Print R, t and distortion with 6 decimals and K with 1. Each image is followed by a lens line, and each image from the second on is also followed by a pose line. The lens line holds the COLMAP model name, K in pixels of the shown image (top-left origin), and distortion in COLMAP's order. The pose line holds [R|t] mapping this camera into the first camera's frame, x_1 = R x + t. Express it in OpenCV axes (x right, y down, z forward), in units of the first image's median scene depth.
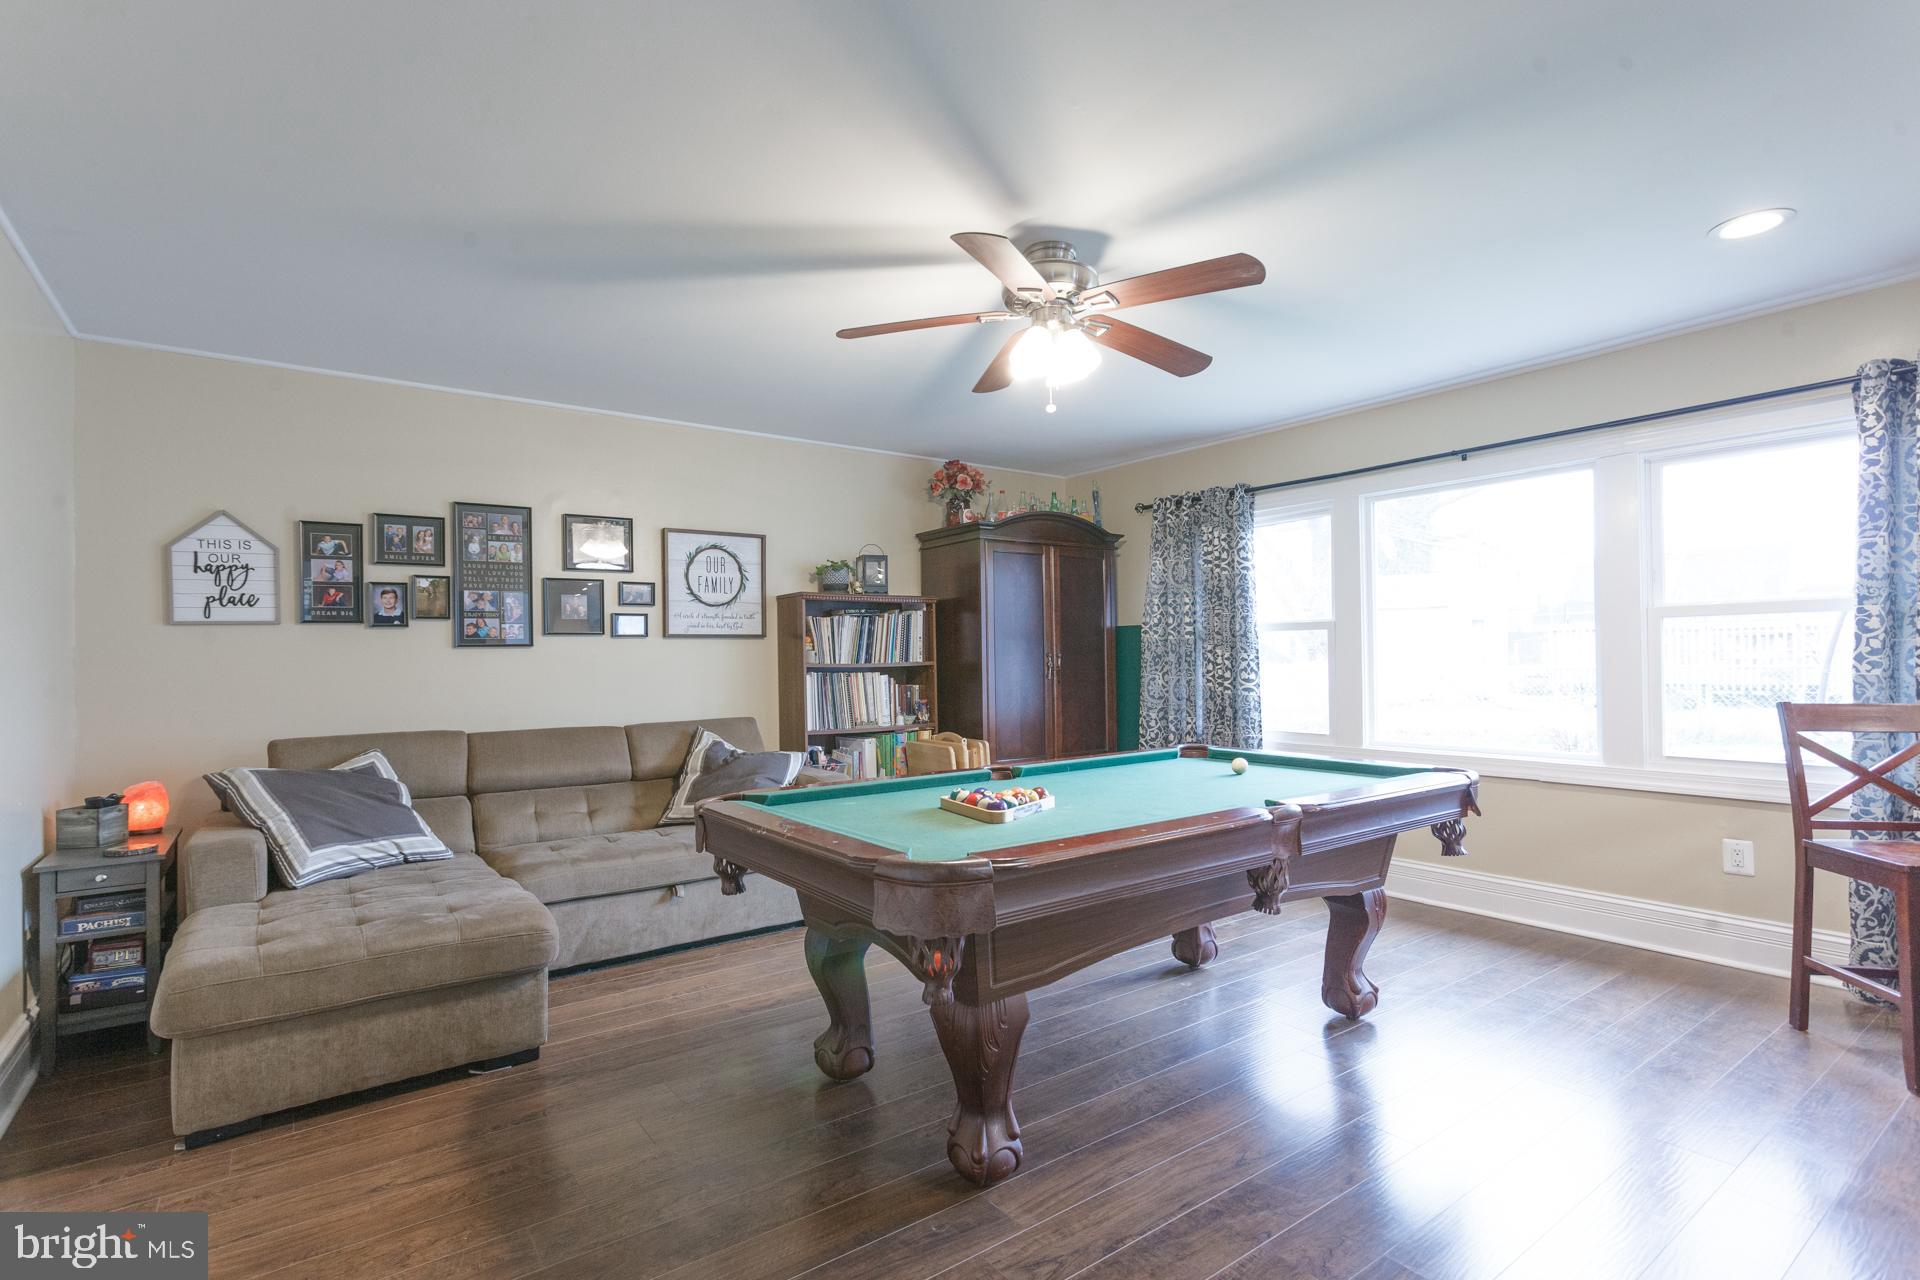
lens RADIAL K [[917.0, 0, 965.8], [0, 917.0, 642.6], [0, 0, 1]] dist [0.002285, 0.002555]
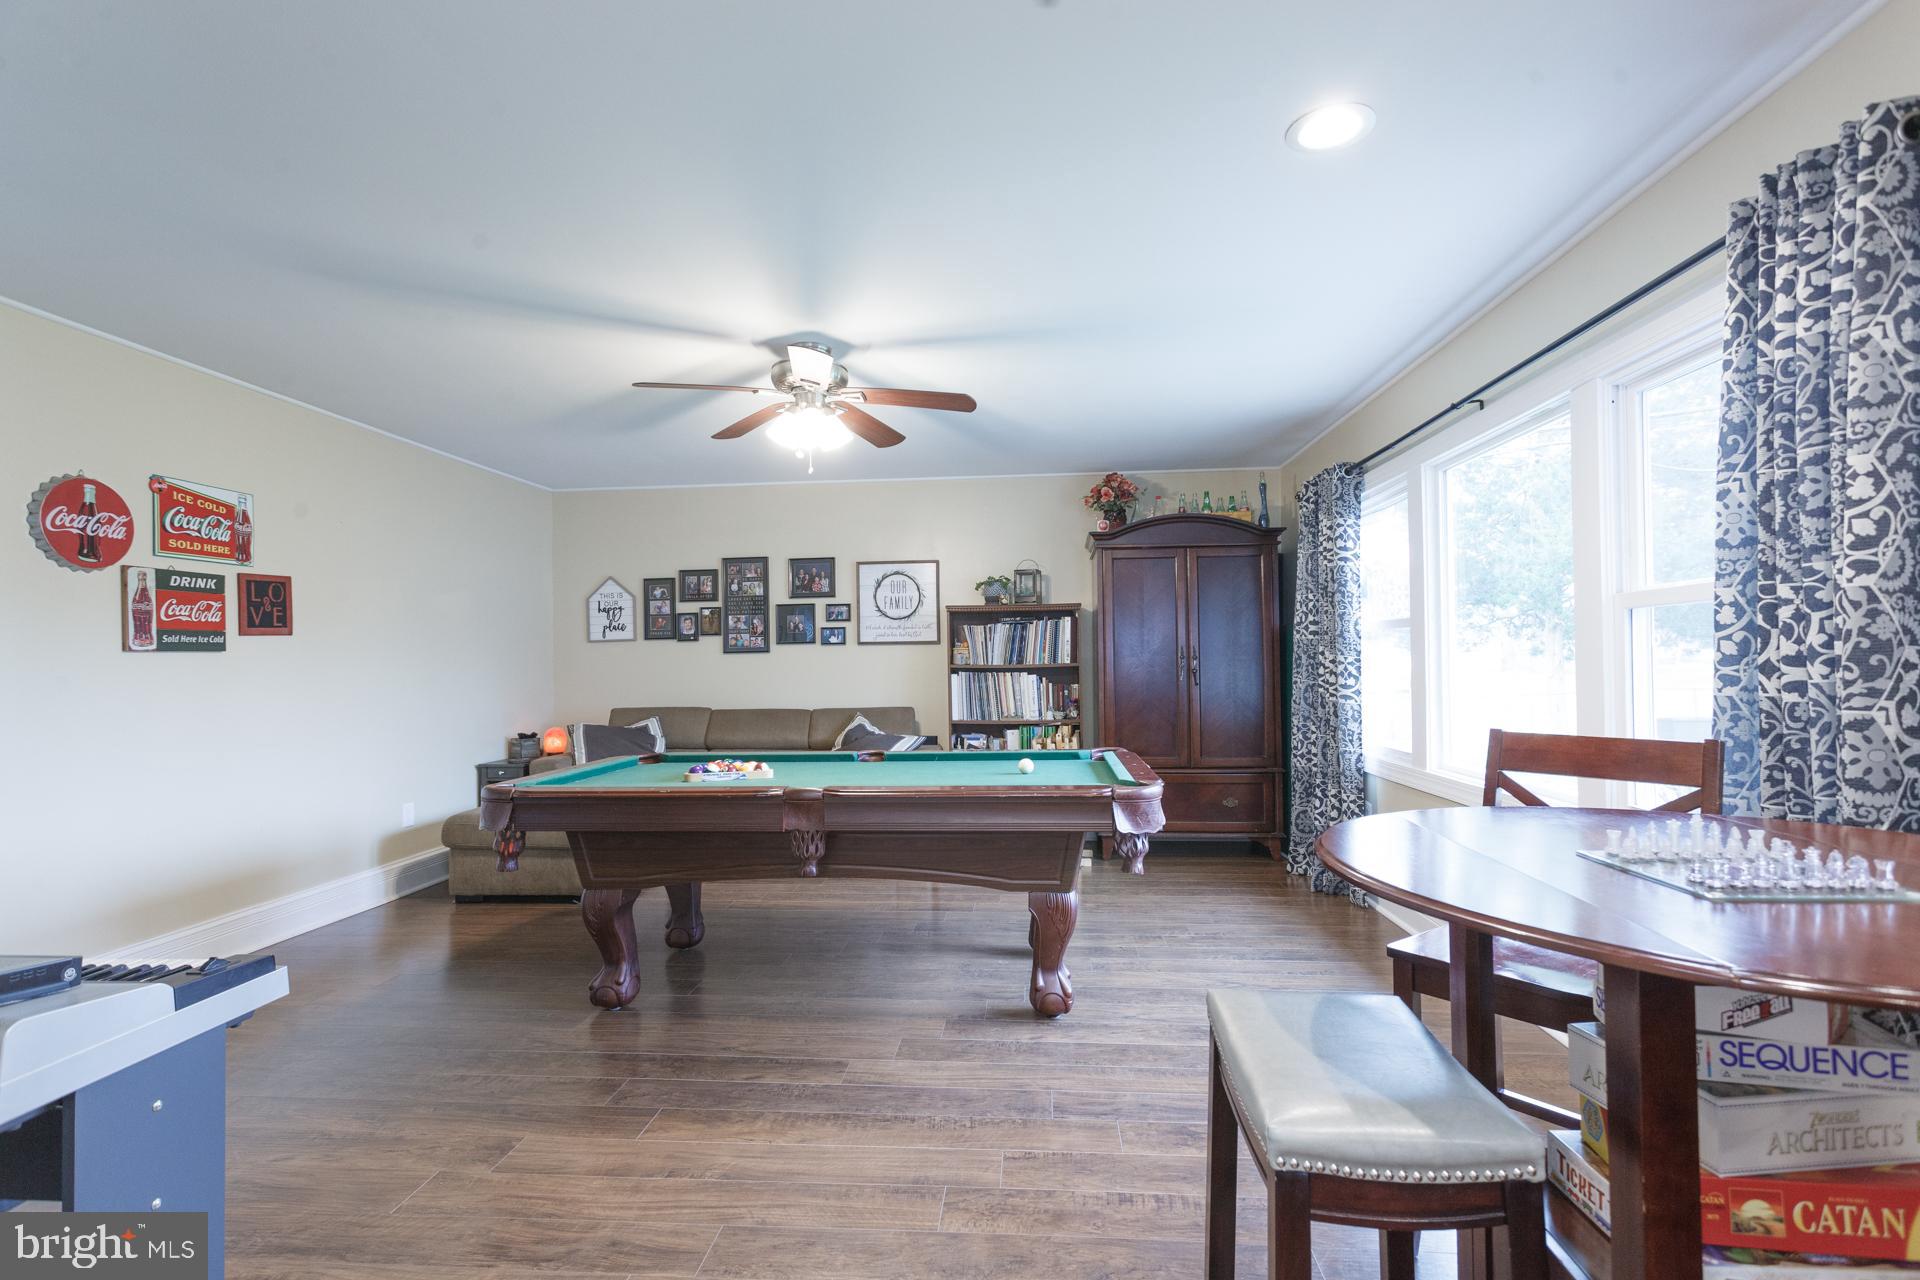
lens RADIAL K [[917.0, 0, 959.0], [0, 917.0, 644.0], [0, 0, 1]] dist [0.002285, 0.002555]
pose [[0.747565, -0.009462, -0.664121, 0.648231], [0.014750, 0.999888, 0.002358, -0.007263], [0.664025, -0.011559, 0.747621, 0.103012]]
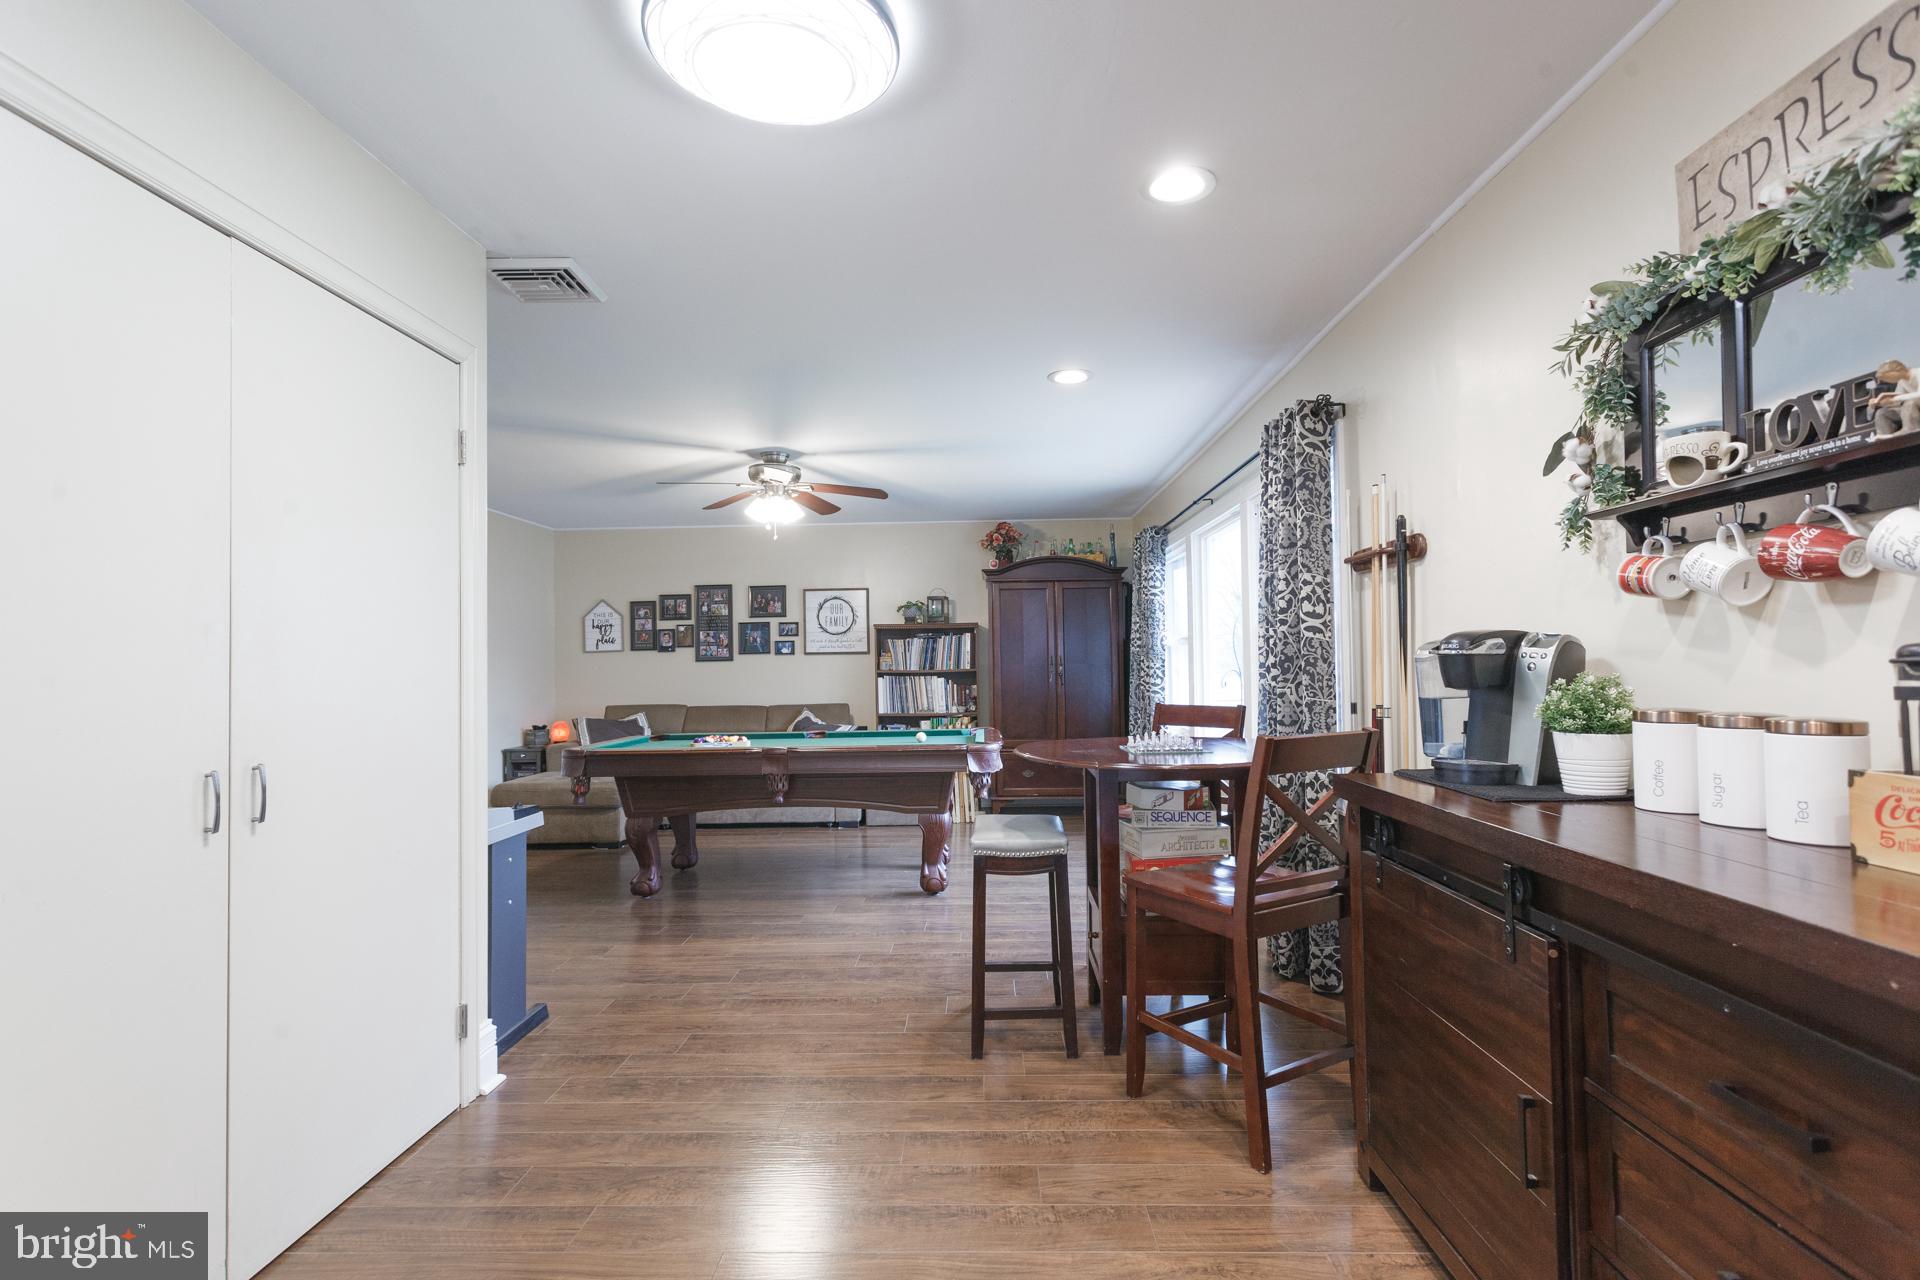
lens RADIAL K [[917.0, 0, 962.4], [0, 917.0, 645.5], [0, 0, 1]] dist [0.002285, 0.002555]
pose [[0.790876, -0.013650, -0.611824, 0.907769], [0.015451, 0.999878, -0.002336, -0.013401], [0.611781, -0.007606, 0.790991, -0.147292]]
